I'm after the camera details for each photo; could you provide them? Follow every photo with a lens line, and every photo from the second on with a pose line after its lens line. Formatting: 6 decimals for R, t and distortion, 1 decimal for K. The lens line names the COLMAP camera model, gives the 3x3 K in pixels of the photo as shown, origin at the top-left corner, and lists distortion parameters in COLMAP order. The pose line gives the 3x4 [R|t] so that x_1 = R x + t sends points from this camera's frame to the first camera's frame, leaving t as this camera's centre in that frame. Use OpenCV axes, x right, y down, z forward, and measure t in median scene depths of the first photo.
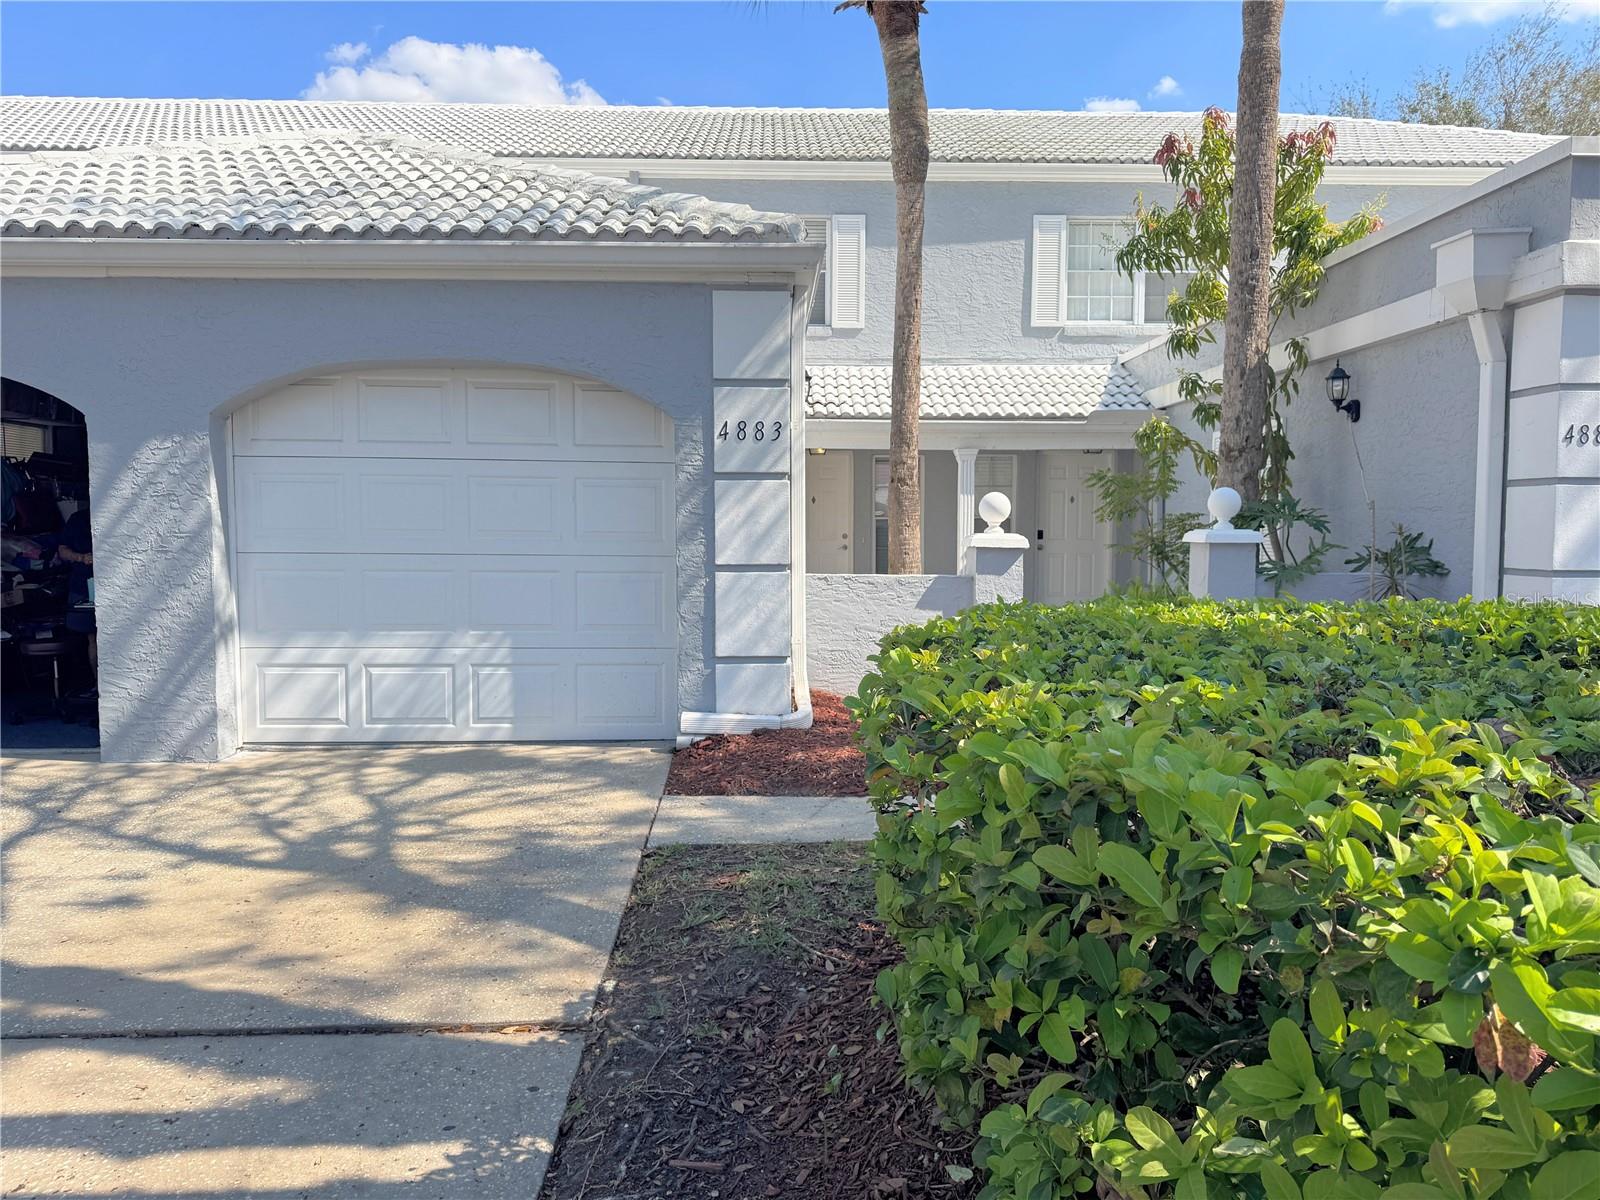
lens RADIAL K [[1109.4, 0, 800.0], [0, 1109.4, 600.0], [0, 0, 1]] dist [0.025248, -0.044462]
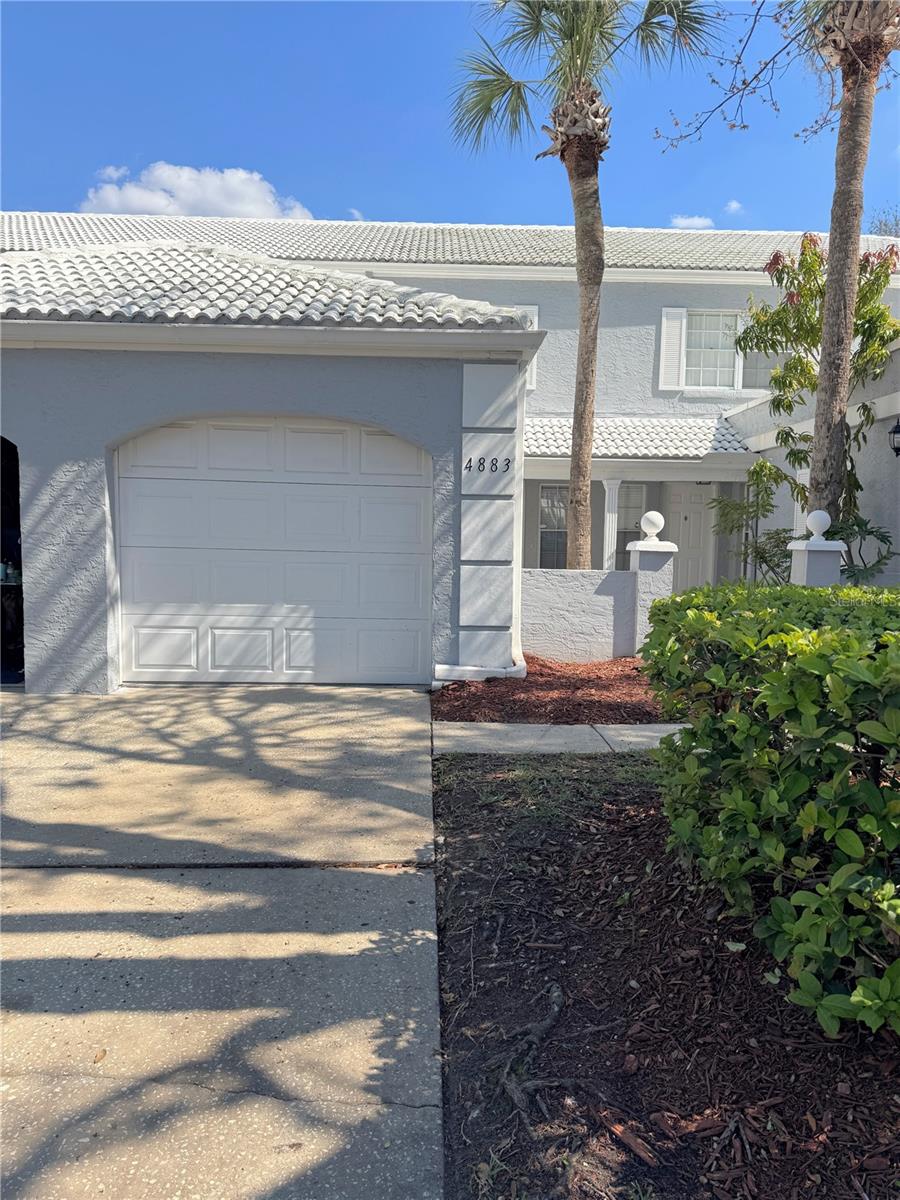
lens RADIAL K [[832.1, 0, 441.6], [0, 832.1, 609.6], [0, 0, 1]] dist [0.025248, -0.044462]
pose [[0.999844, 0.015726, -0.008048, -0.091209], [-0.015550, 0.999648, 0.021513, 0.008687], [0.008383, -0.021385, 0.999736, -0.055273]]
